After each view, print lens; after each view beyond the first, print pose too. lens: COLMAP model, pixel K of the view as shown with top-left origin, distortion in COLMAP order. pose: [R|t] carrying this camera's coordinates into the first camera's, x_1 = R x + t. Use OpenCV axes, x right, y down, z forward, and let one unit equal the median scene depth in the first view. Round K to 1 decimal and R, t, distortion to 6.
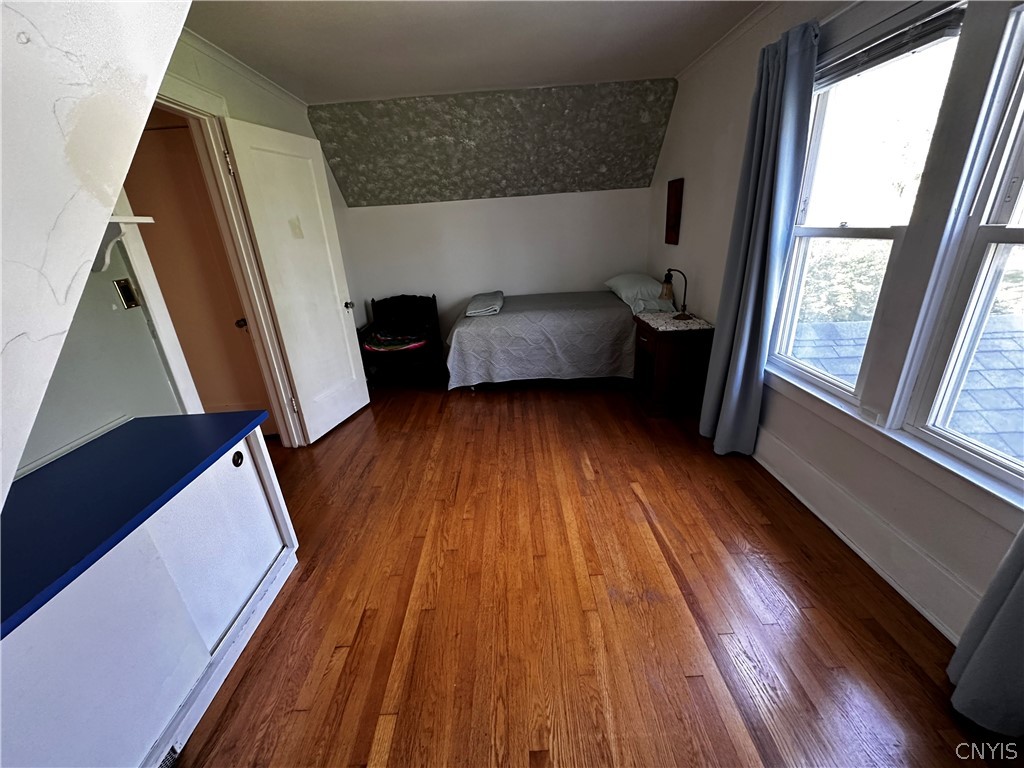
lens RADIAL K [[409.5, 0, 513.8], [0, 409.5, 385.0], [0, 0, 1]] dist [-0.003701, -0.000197]
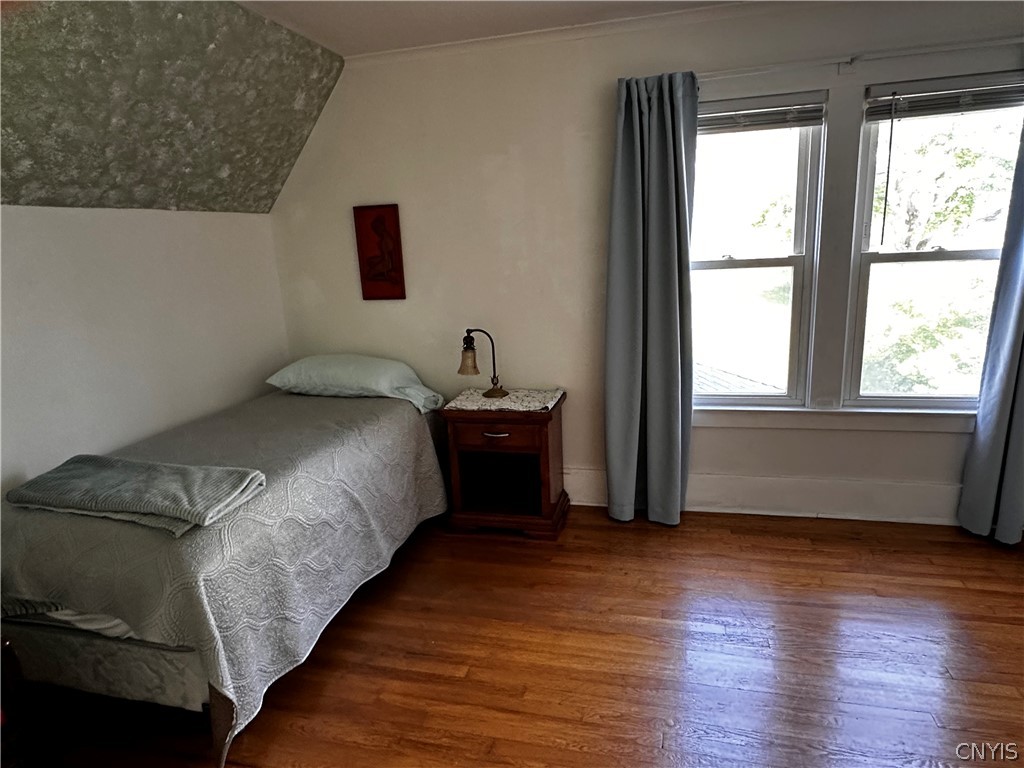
lens RADIAL K [[603.7, 0, 513.0], [0, 603.7, 386.2], [0, 0, 1]] dist [-0.005122, -0.003087]
pose [[0.266225, -0.181597, 0.946650, -0.517840], [0.382909, 0.921203, 0.069031, -0.223881], [-0.884593, 0.344103, 0.314782, 0.615793]]
